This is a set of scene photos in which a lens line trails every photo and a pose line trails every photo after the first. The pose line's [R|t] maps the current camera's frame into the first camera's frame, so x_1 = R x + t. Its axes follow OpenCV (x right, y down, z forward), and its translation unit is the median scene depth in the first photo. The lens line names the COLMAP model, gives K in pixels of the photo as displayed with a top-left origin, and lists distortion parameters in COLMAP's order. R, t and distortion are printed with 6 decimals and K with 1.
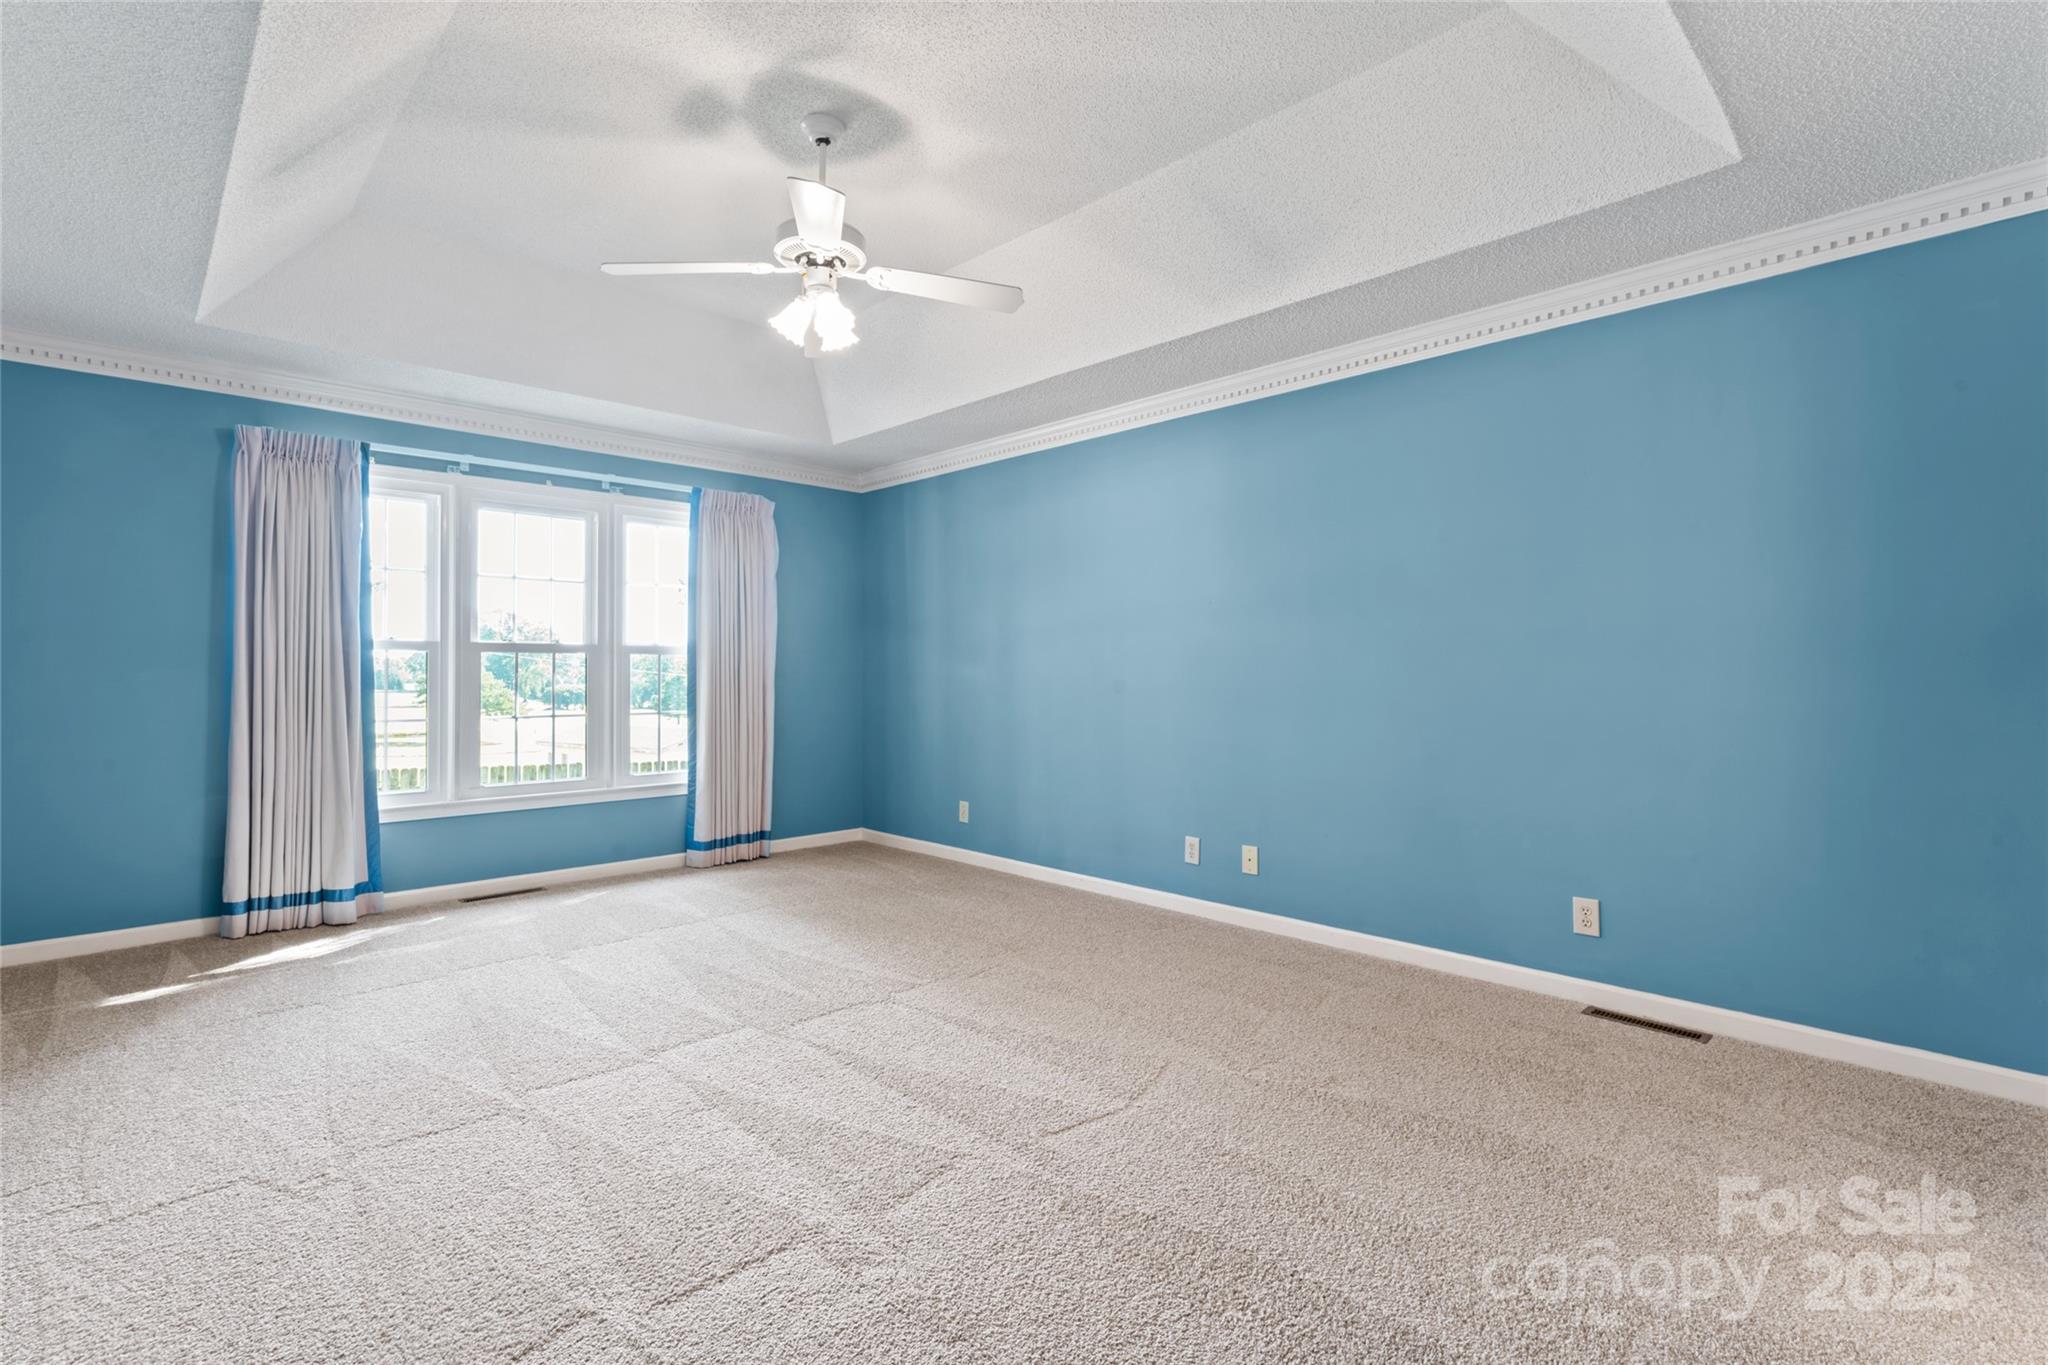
lens RADIAL K [[948.1, 0, 1017.8], [0, 948.1, 680.3], [0, 0, 1]] dist [0.003768, 0.000165]
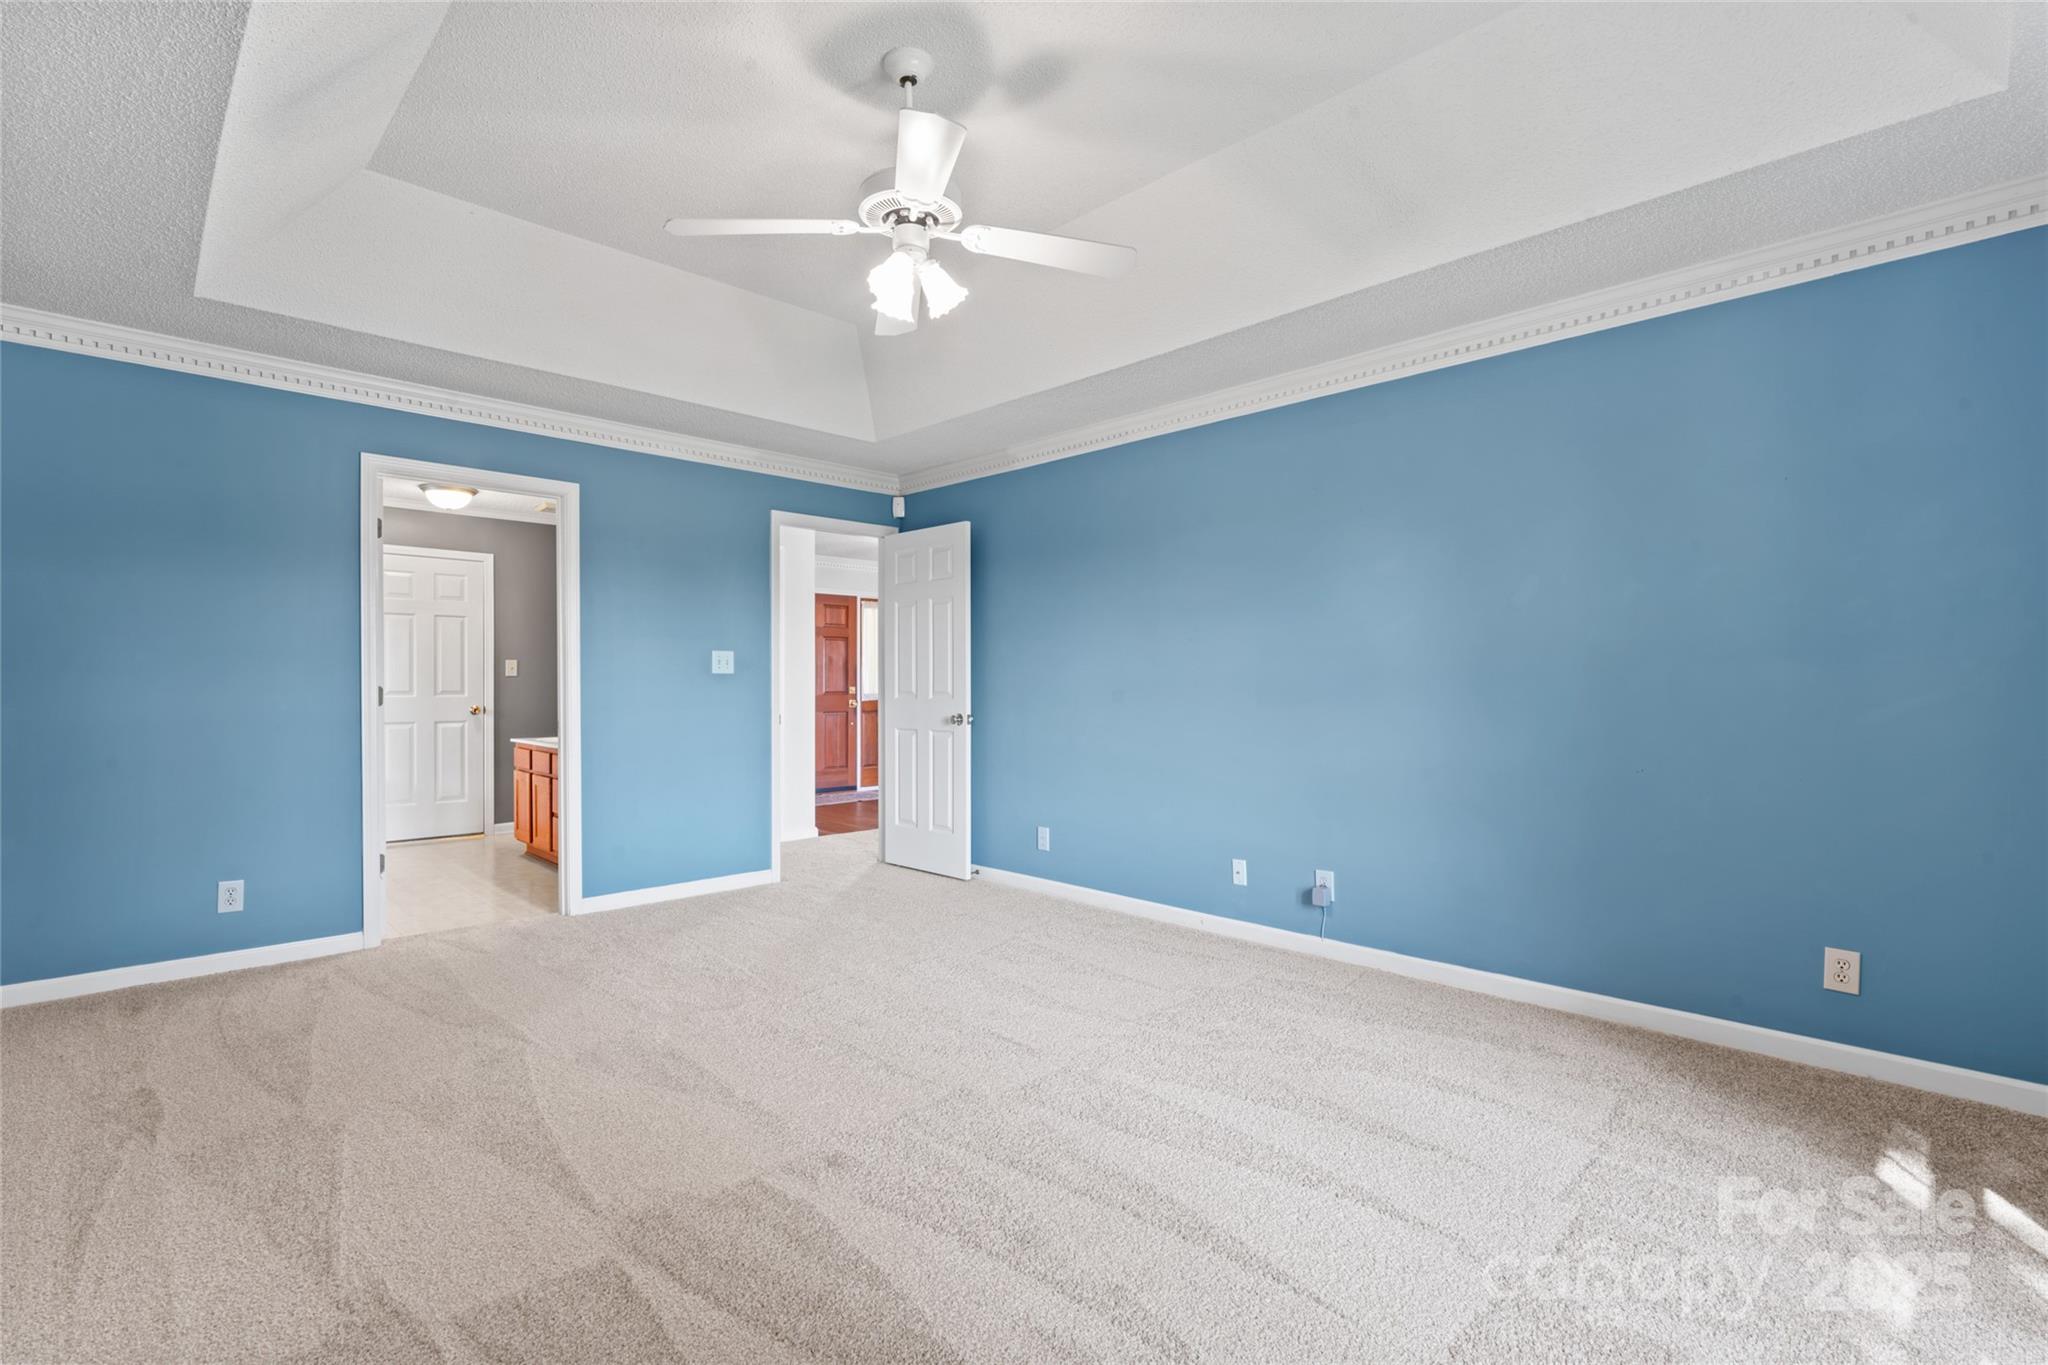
lens RADIAL K [[948.1, 0, 1024.1], [0, 948.1, 682.9], [0, 0, 1]] dist [0.003768, 0.000165]
pose [[0.999864, -0.001942, 0.016398, -0.118599], [0.002127, 0.999934, -0.011252, -0.000872], [-0.016375, 0.011285, 0.999802, 0.121697]]
